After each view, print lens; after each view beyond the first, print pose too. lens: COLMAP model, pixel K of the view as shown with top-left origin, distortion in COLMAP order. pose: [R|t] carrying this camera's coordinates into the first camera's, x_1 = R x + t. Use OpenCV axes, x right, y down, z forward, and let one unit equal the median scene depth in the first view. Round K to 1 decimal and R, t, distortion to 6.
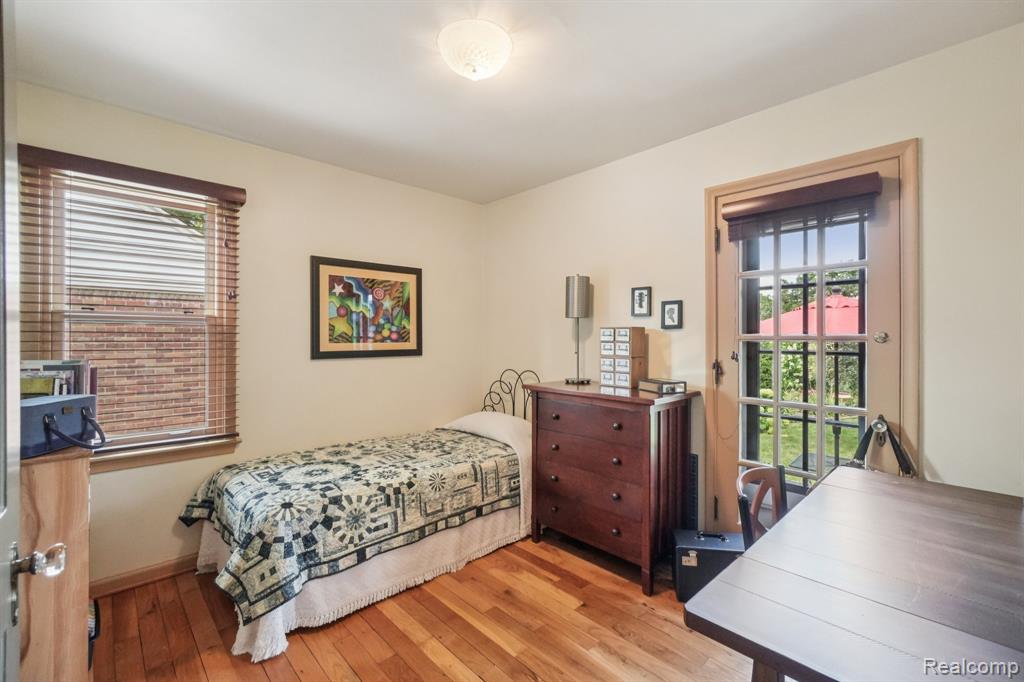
lens RADIAL K [[442.5, 0, 513.1], [0, 442.5, 336.3], [0, 0, 1]] dist [0.000841, 0.001426]
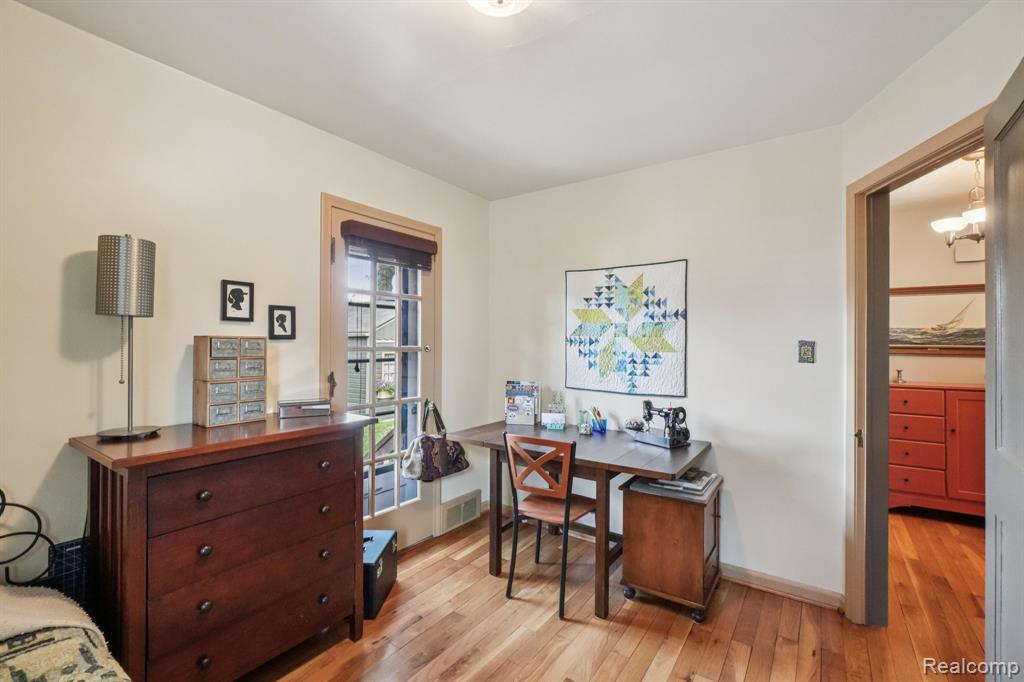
lens RADIAL K [[442.5, 0, 513.1], [0, 442.5, 336.3], [0, 0, 1]] dist [0.000841, 0.001426]
pose [[-0.192441, 0.014734, 0.981198, -0.531733], [-0.000286, 0.999886, -0.015071, -0.010544], [-0.981309, -0.003181, -0.192414, 0.728947]]
